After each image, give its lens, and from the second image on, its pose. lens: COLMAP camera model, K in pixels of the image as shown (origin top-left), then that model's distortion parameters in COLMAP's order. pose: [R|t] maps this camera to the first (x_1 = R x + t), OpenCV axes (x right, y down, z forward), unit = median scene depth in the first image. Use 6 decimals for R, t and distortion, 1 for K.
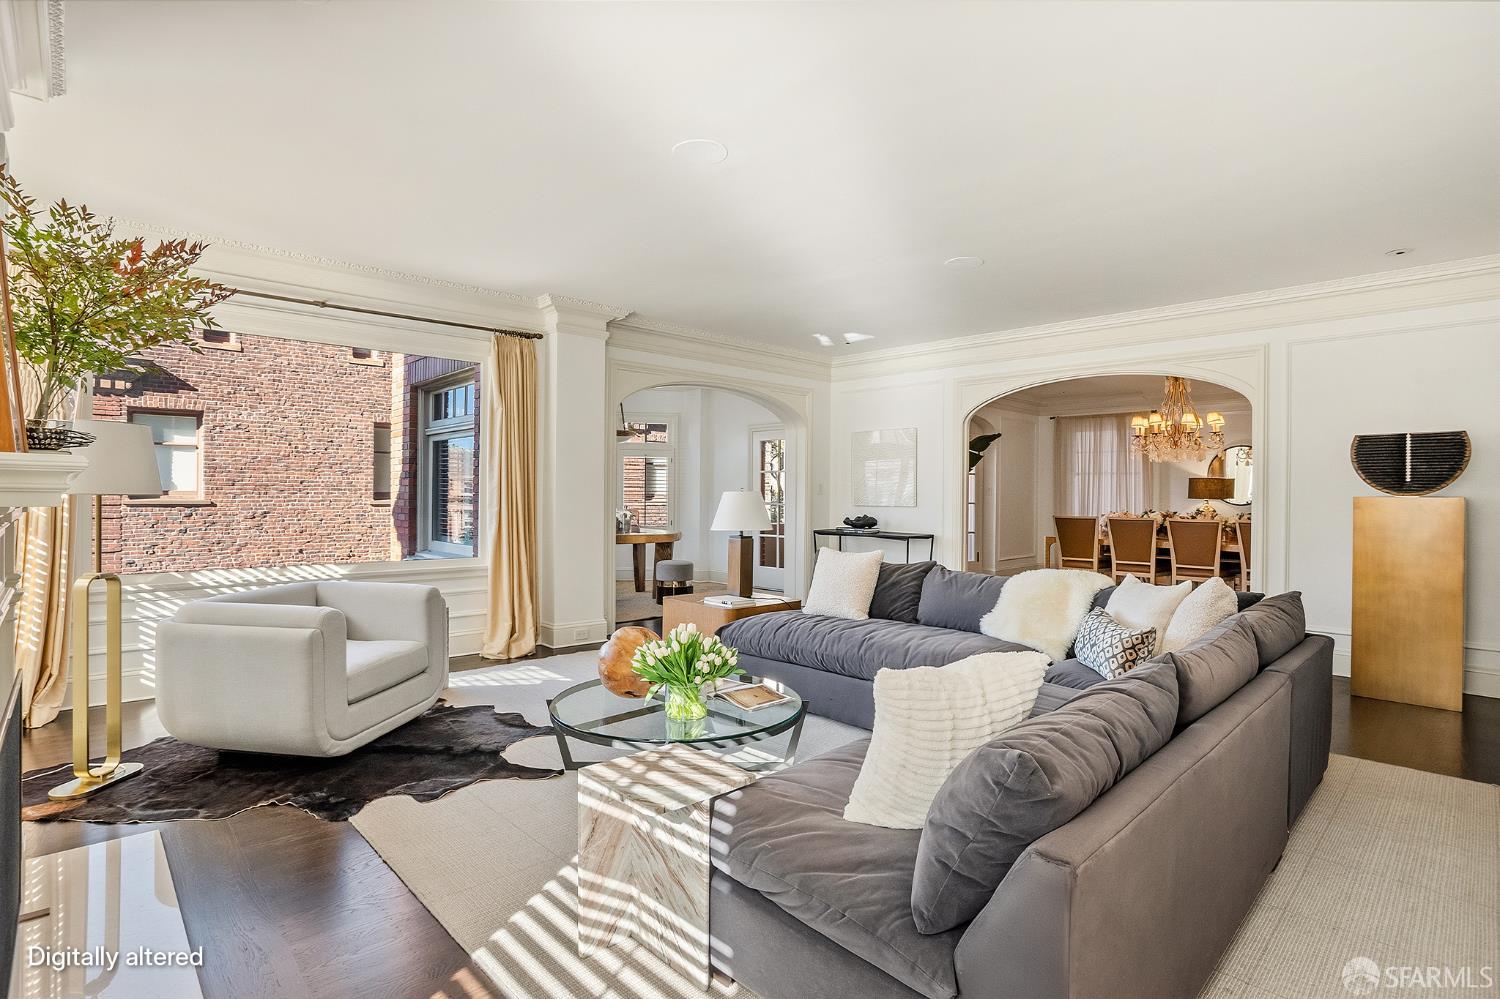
lens RADIAL K [[736.1, 0, 740.2], [0, 736.1, 491.9], [0, 0, 1]] dist [-0.073086, 0.031524]
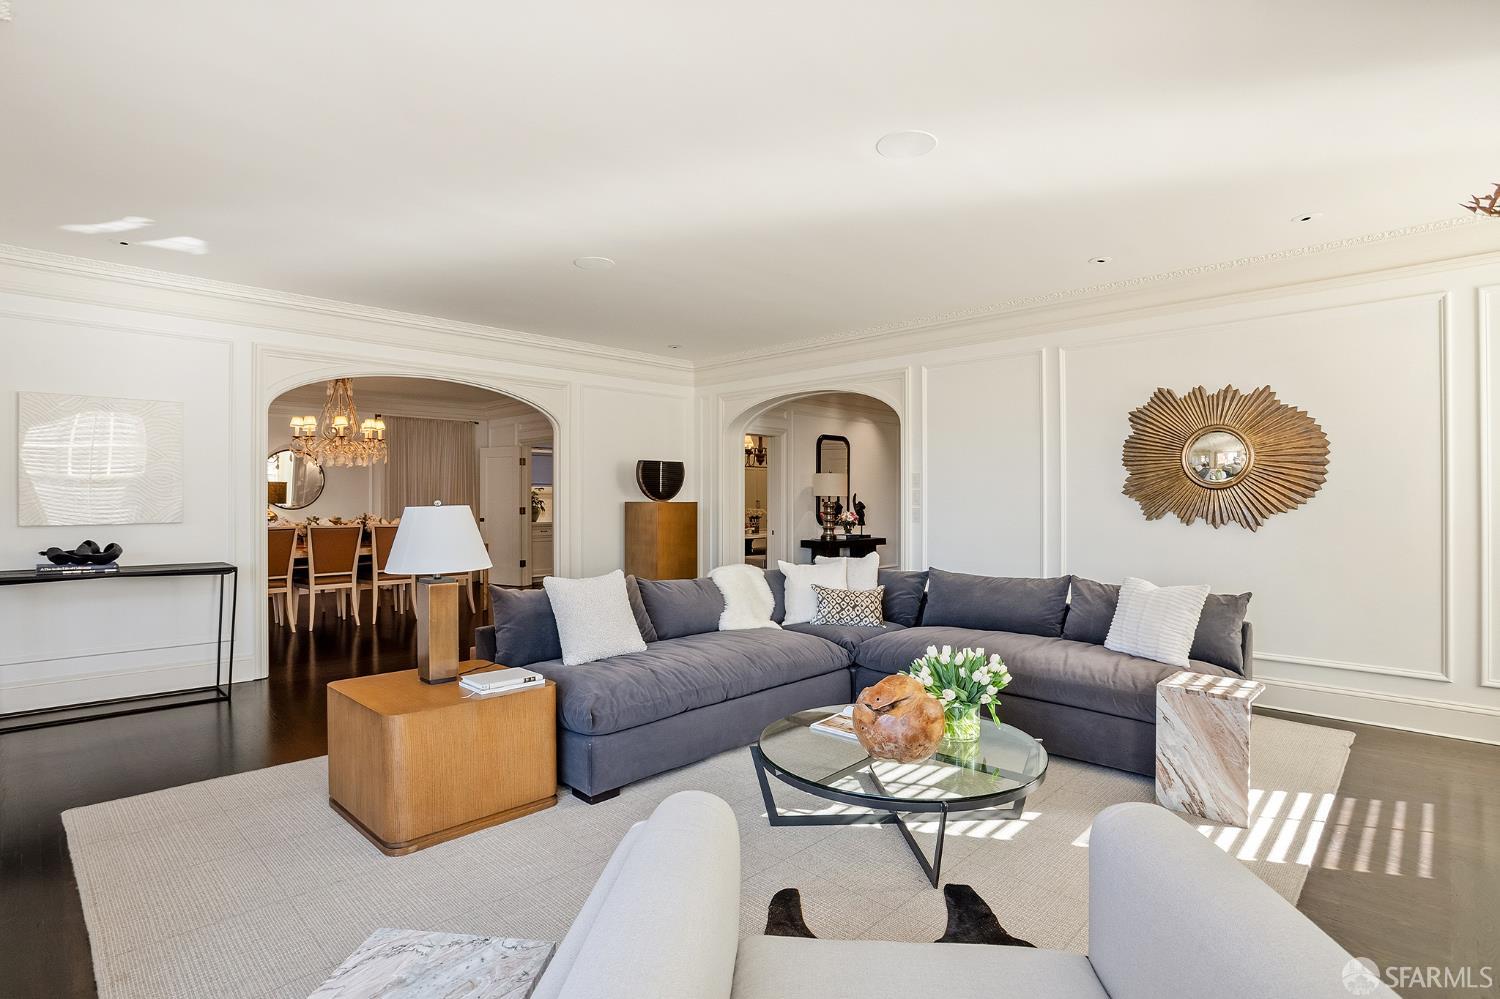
lens RADIAL K [[736.1, 0, 740.2], [0, 736.1, 491.9], [0, 0, 1]] dist [-0.073086, 0.031524]
pose [[-0.005144, 0.000691, 0.999987, -0.399088], [-0.001626, 0.999998, -0.000700, -0.008507], [-0.999985, -0.001630, -0.005143, 0.490665]]
